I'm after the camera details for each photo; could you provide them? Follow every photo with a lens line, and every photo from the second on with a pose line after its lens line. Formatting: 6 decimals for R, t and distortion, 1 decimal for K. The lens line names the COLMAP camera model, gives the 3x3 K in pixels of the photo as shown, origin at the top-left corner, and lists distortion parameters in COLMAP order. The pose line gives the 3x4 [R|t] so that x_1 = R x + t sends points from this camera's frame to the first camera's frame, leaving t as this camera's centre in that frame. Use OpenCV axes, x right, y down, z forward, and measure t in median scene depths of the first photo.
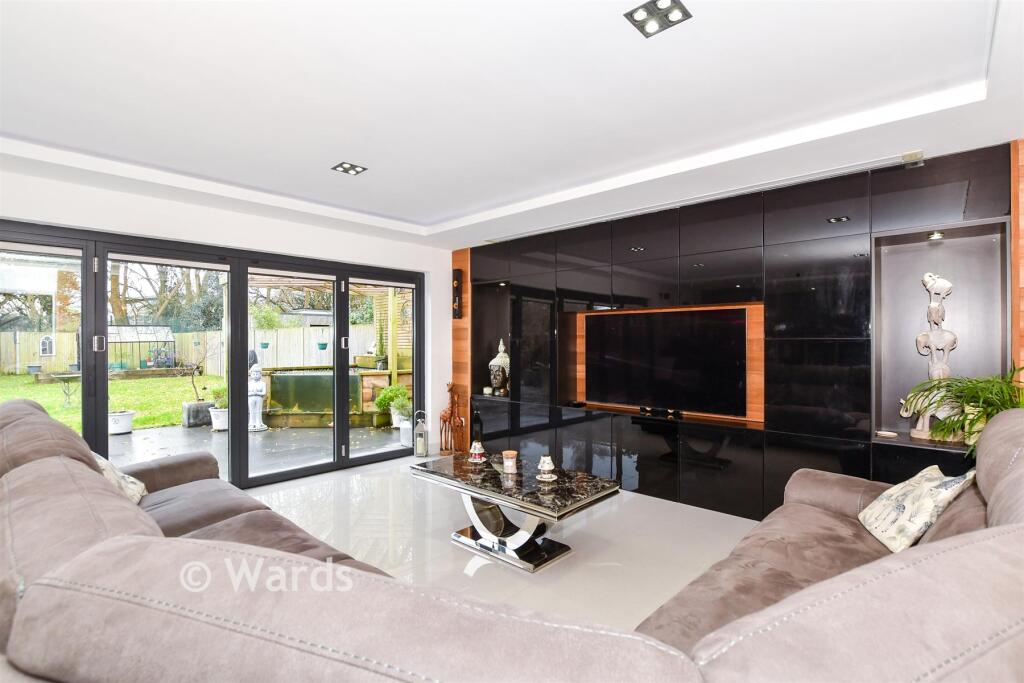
lens RADIAL K [[481.7, 0, 512.0], [0, 481.7, 341.5], [0, 0, 1]] dist [-0.001831, -0.000325]
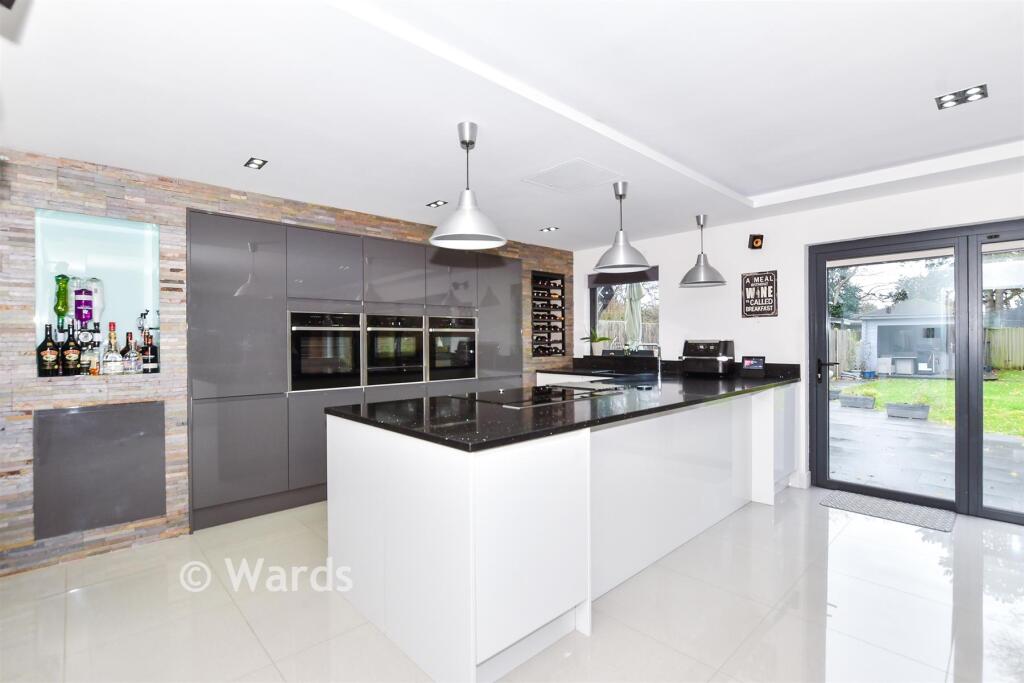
lens RADIAL K [[481.7, 0, 512.0], [0, 481.7, 341.5], [0, 0, 1]] dist [-0.001831, -0.000325]
pose [[-0.061942, 0.000863, -0.998079, 0.403354], [0.006415, 0.999979, 0.000466, -0.000154], [0.998059, -0.006374, -0.061946, 0.362173]]
